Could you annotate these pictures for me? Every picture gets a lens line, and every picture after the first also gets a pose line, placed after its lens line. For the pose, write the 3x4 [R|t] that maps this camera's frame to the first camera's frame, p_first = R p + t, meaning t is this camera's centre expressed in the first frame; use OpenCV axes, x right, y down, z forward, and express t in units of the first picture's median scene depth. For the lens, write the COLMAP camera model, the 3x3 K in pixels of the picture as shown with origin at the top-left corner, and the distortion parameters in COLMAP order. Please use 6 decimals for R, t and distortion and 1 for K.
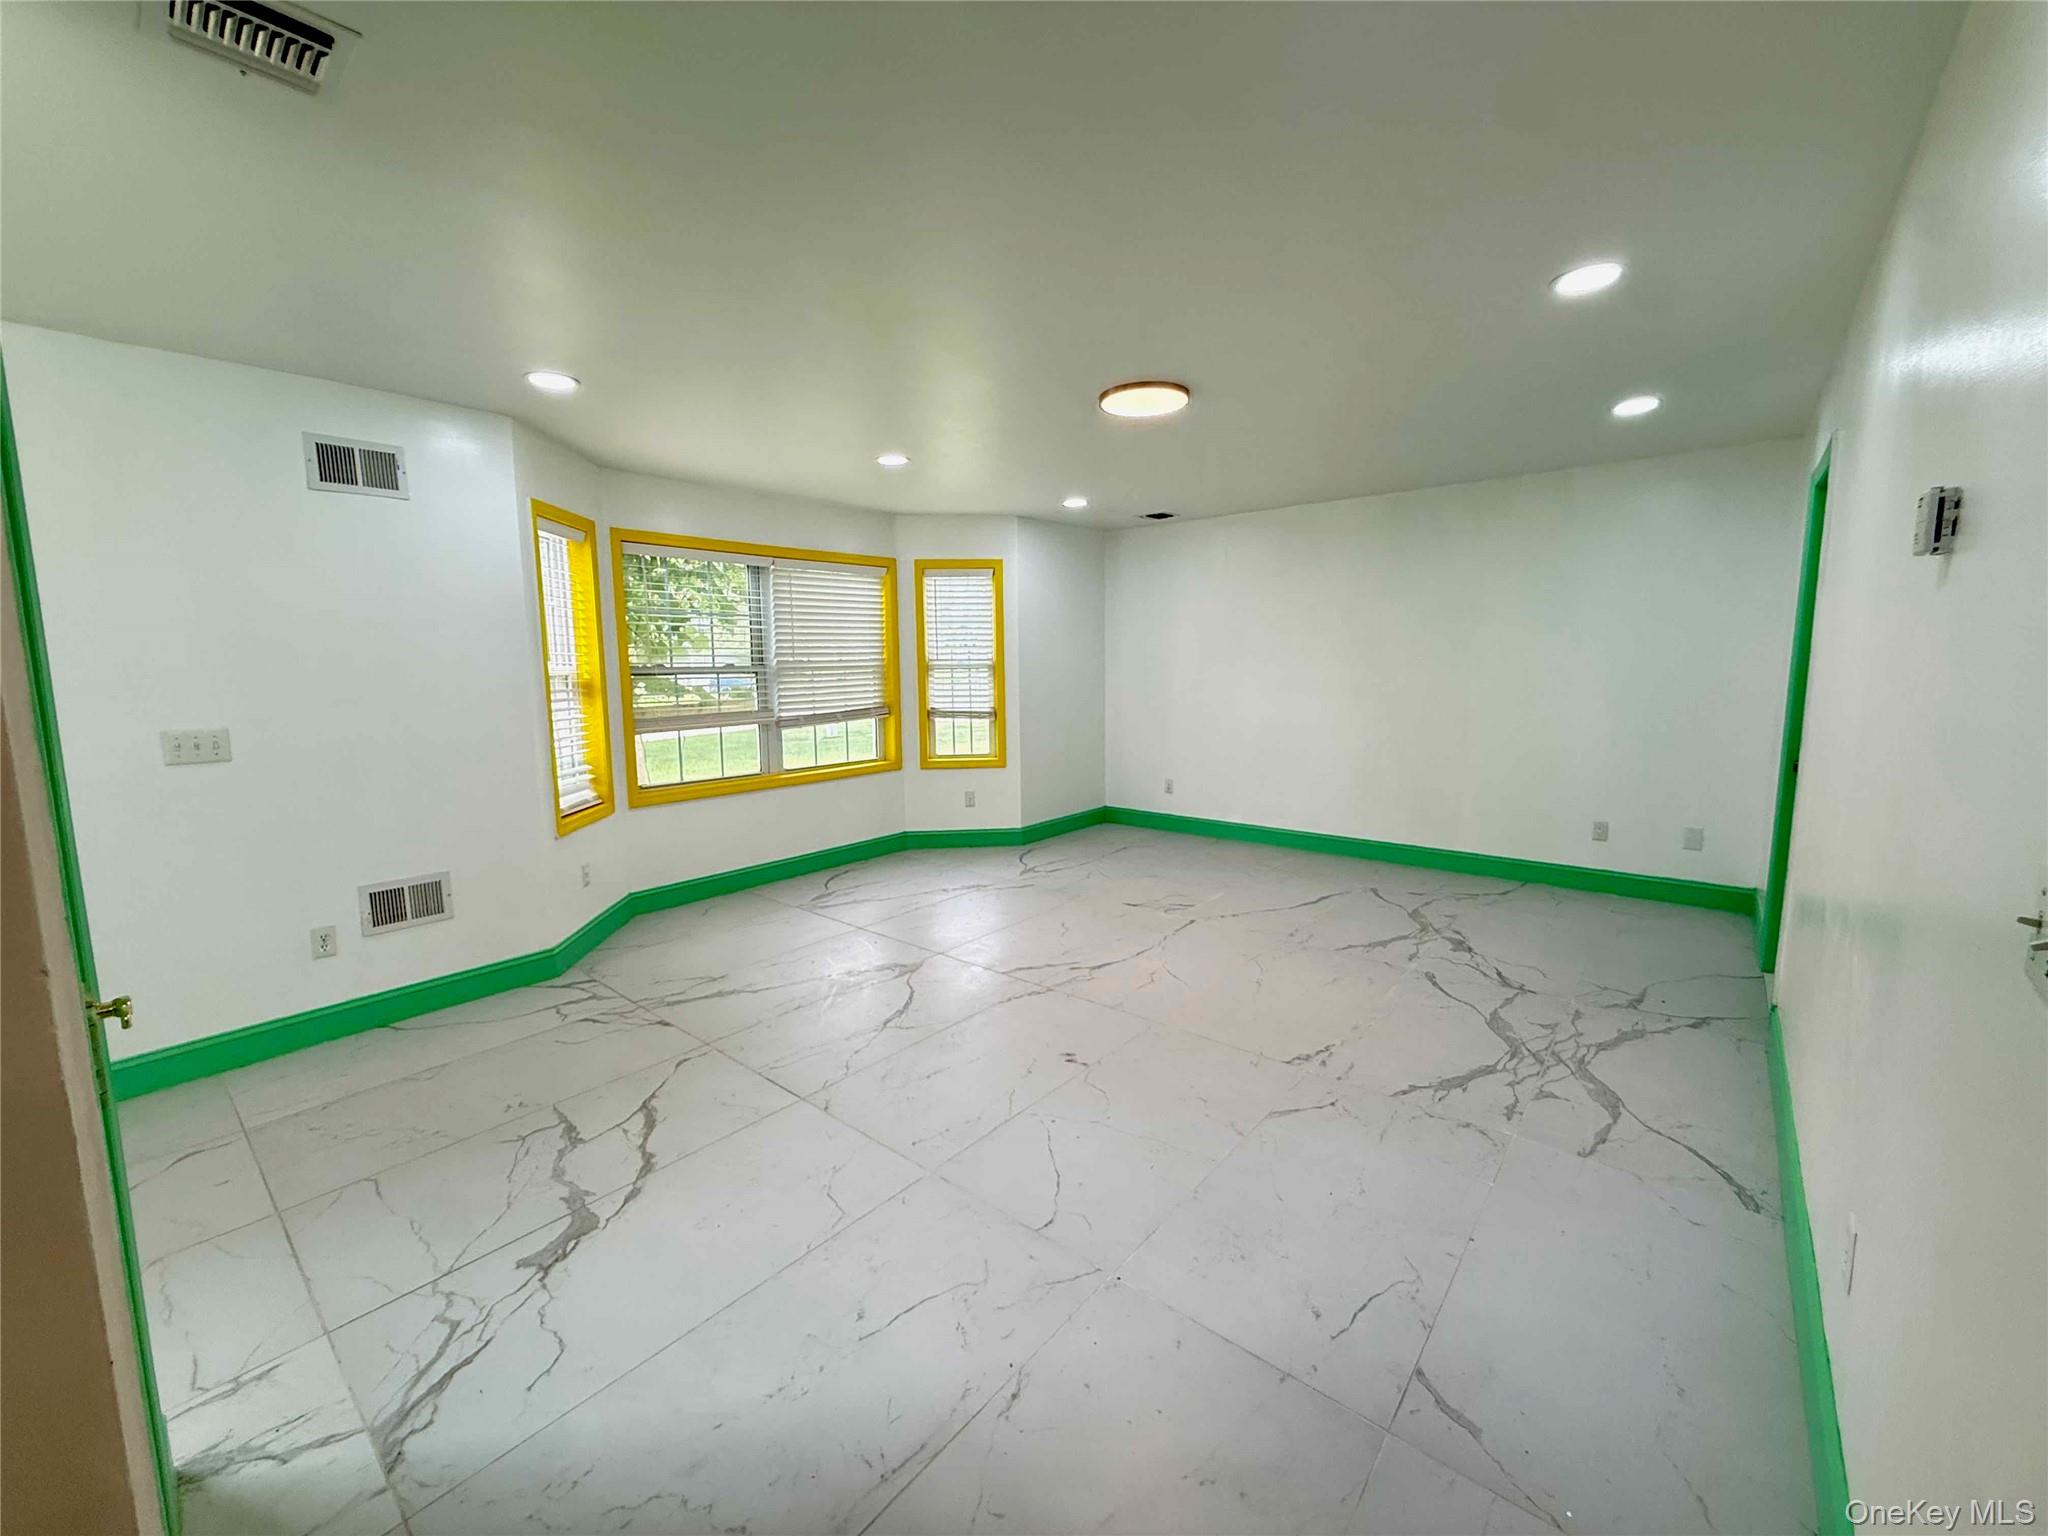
lens RADIAL K [[817.5, 0, 1019.4], [0, 817.5, 766.2], [0, 0, 1]] dist [-0.000807, -0.000389]
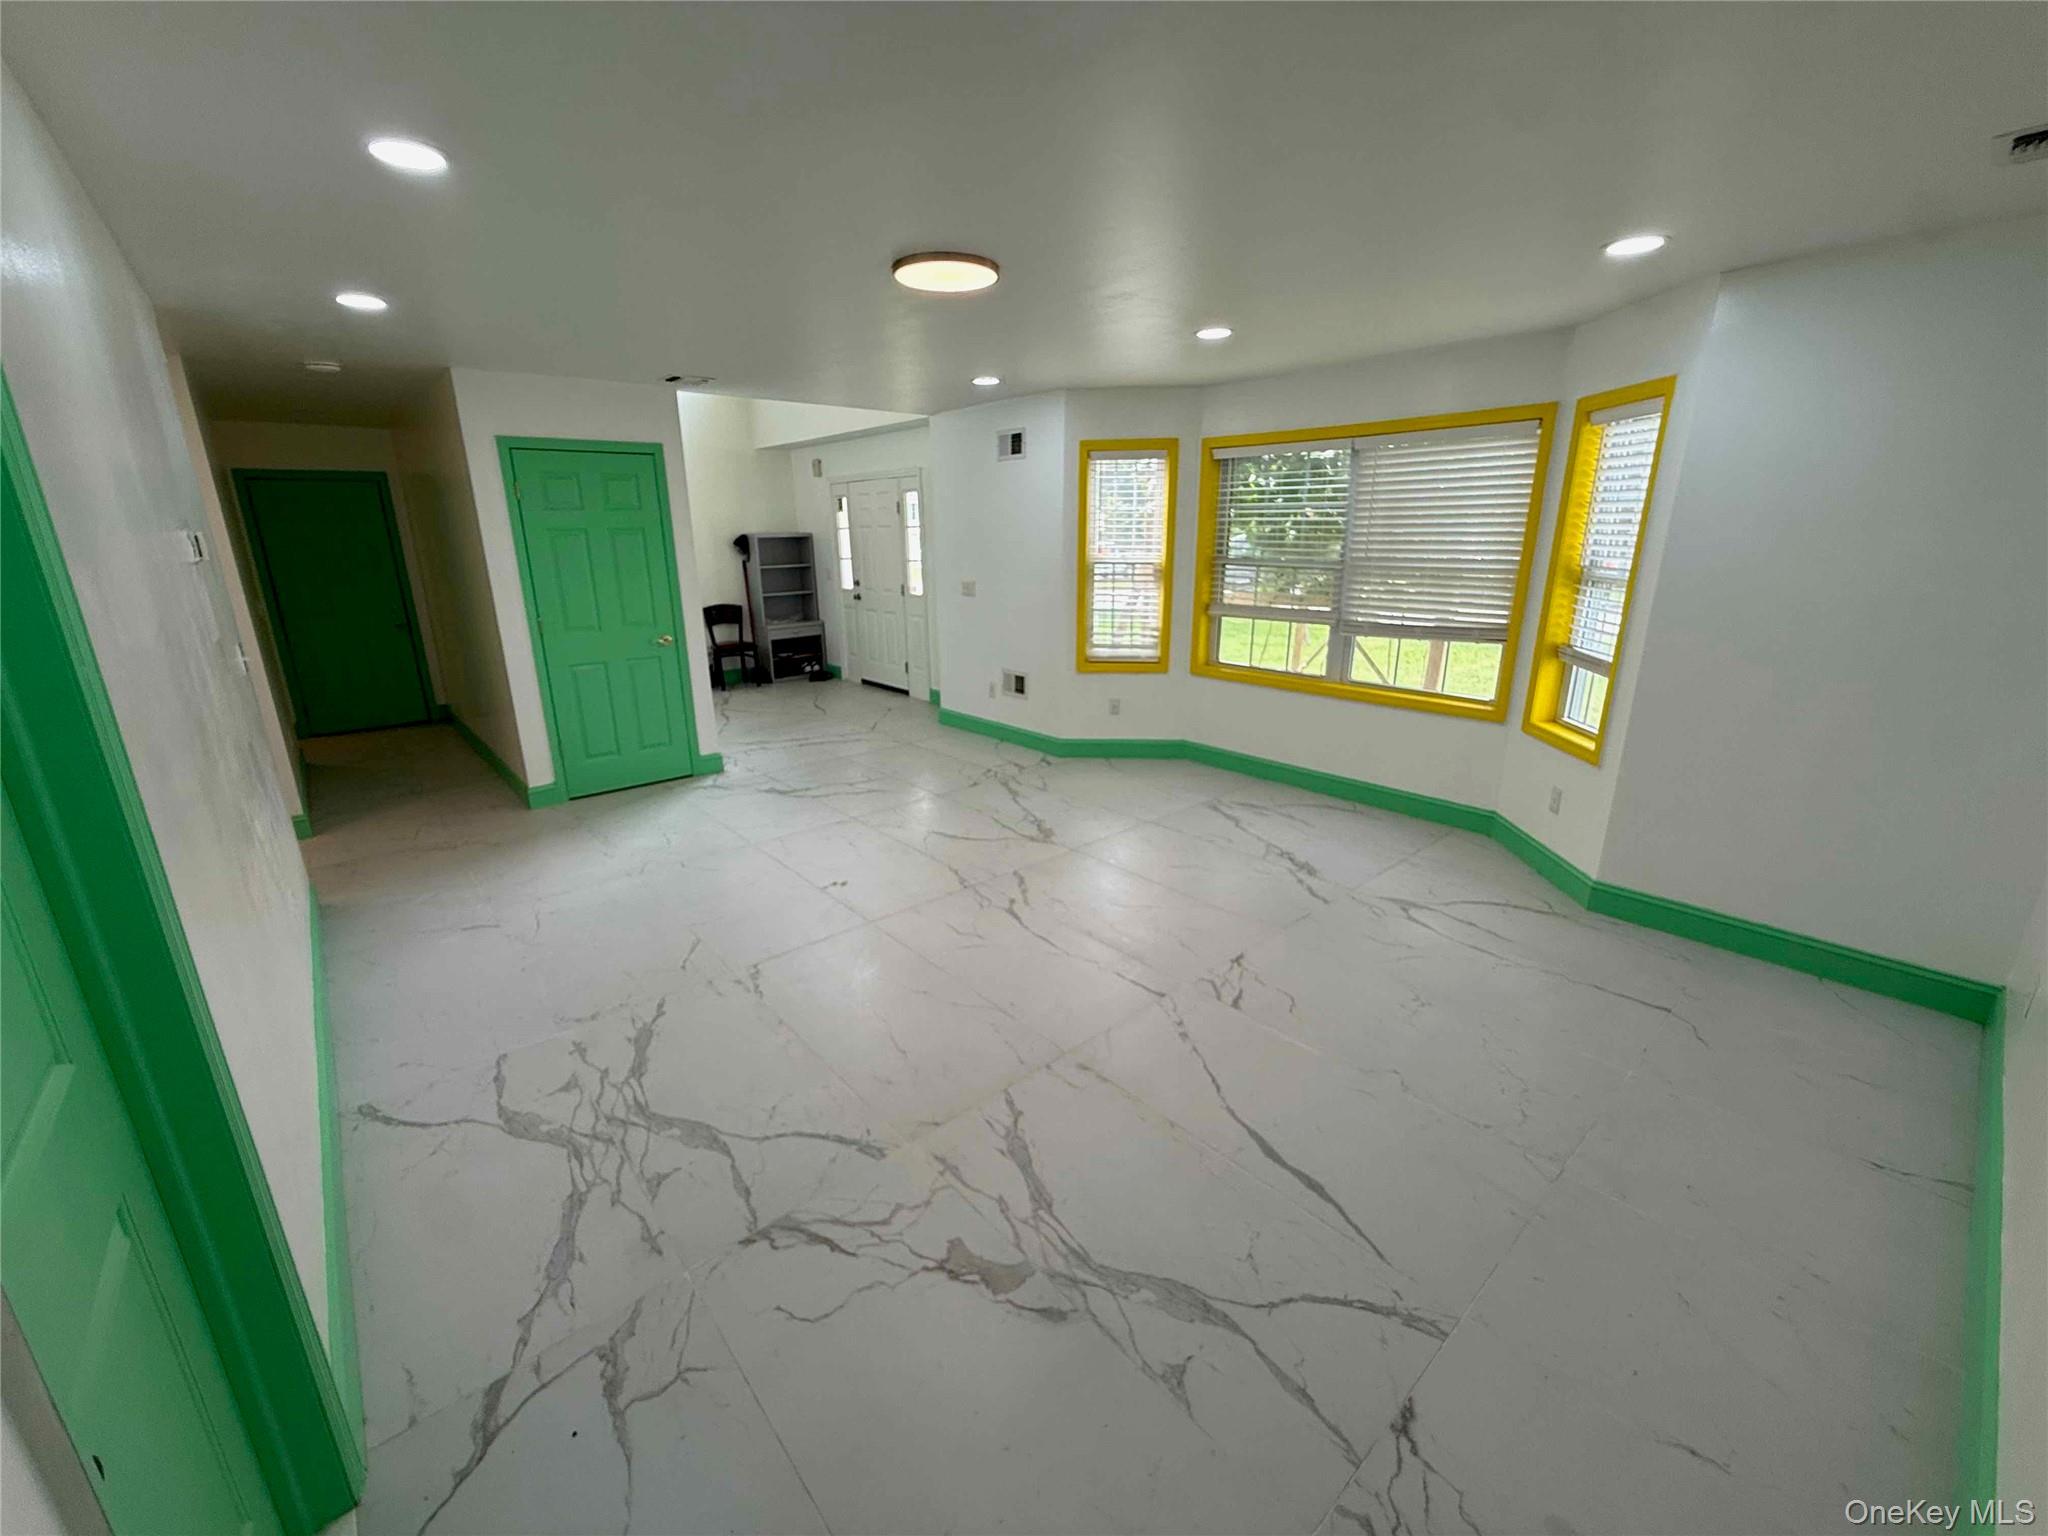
lens RADIAL K [[817.5, 0, 1014.0], [0, 817.5, 759.6], [0, 0, 1]] dist [-0.000807, -0.000389]
pose [[-0.156026, 0.290247, -0.944146, 0.979011], [-0.114315, 0.944124, 0.309131, -0.225143], [0.981116, 0.156163, -0.114129, 1.125605]]
